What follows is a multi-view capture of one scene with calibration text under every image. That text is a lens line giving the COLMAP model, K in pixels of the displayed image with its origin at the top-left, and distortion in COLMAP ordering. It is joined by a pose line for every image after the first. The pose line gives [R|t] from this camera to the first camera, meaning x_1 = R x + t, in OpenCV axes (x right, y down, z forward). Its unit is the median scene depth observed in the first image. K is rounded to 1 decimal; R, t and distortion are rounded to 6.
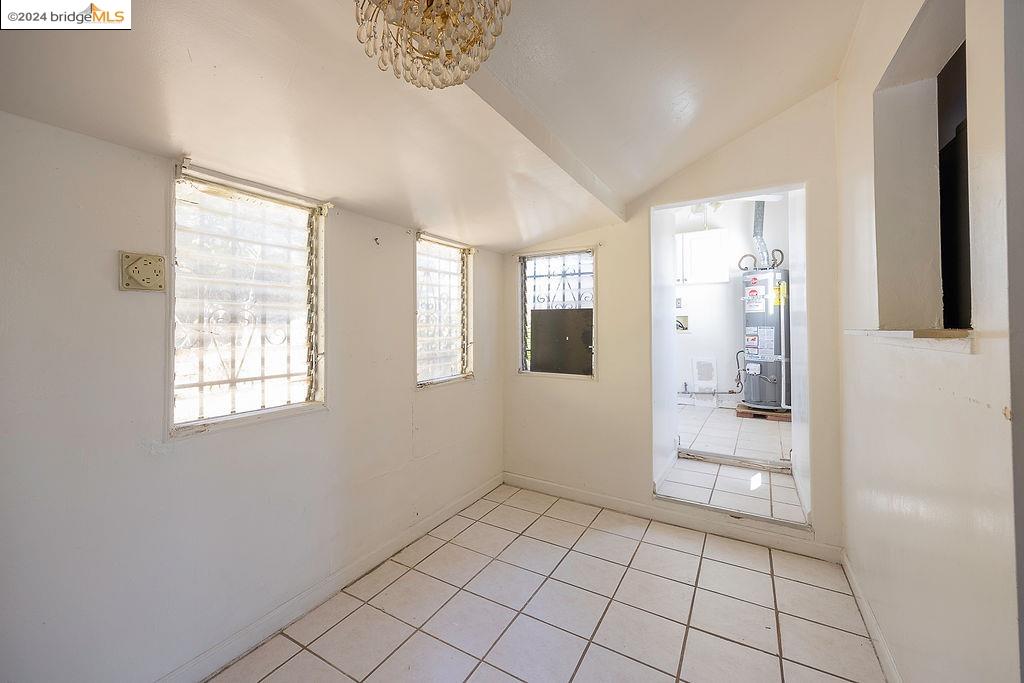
lens RADIAL K [[419.7, 0, 464.9], [0, 419.7, 326.6], [0, 0, 1]] dist [-0.000153, -0.000134]
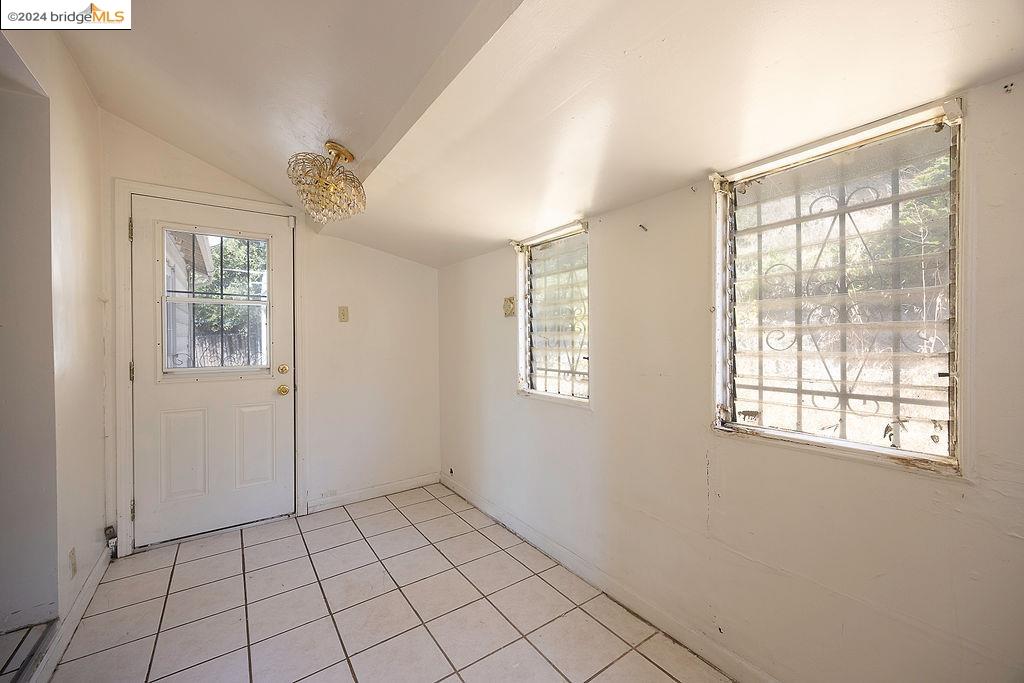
lens RADIAL K [[405.0, 0, 514.5], [0, 405.0, 336.4], [0, 0, 1]] dist [0.000805, 0.000068]
pose [[-0.347553, 0.015356, -0.937535, 0.765854], [0.016949, 0.999805, 0.010092, -0.006611], [0.937507, -0.012382, -0.347745, 1.276233]]
